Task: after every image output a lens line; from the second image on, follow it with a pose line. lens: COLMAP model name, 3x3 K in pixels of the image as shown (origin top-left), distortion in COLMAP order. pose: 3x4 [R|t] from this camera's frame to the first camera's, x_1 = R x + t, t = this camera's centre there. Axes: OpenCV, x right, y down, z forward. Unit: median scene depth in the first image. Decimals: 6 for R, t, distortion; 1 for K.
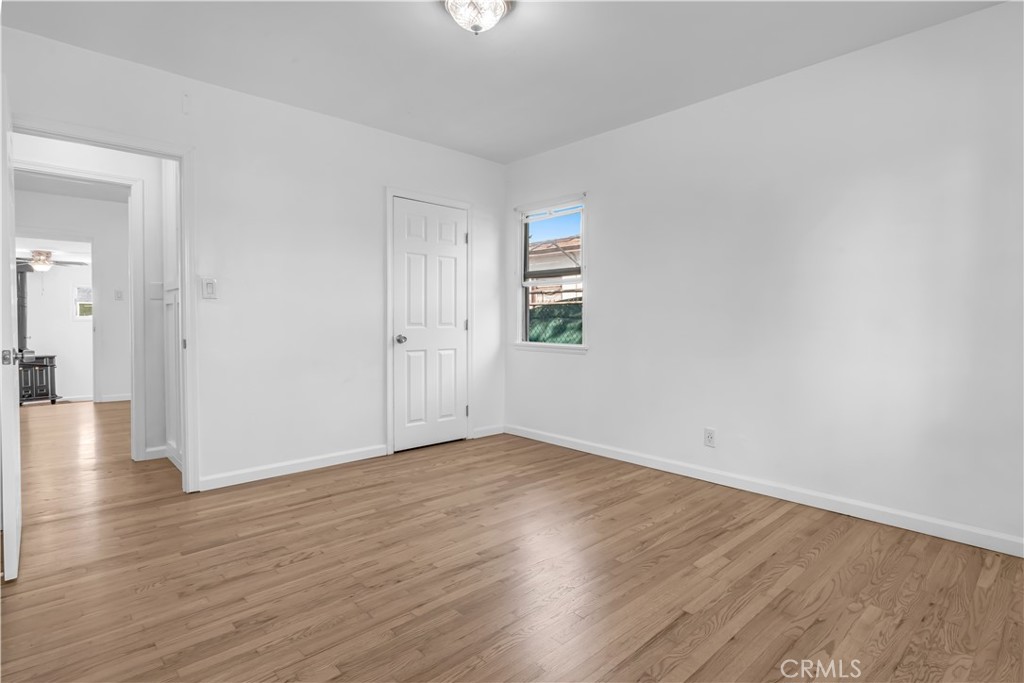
lens RADIAL K [[487.7, 0, 506.2], [0, 487.7, 339.7], [0, 0, 1]] dist [-0.004155, 0.001758]
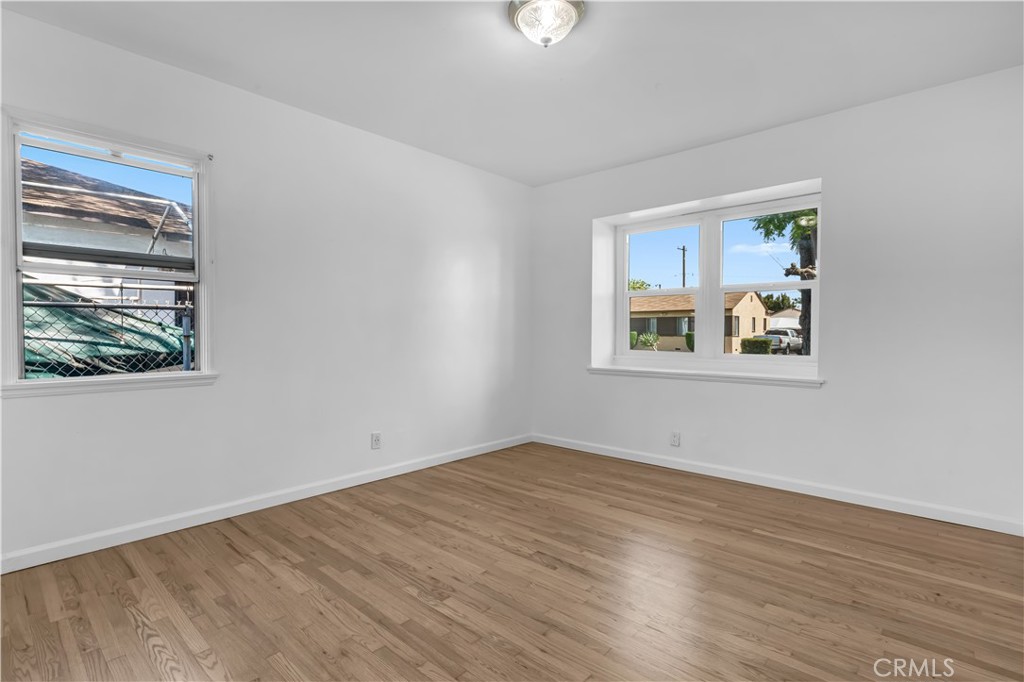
lens RADIAL K [[487.7, 0, 507.3], [0, 487.7, 341.5], [0, 0, 1]] dist [-0.004155, 0.001758]
pose [[-0.048799, -0.023543, 0.998531, -0.780359], [0.038100, 0.998951, 0.025415, -0.044330], [-0.998082, 0.039284, -0.047851, 0.841643]]
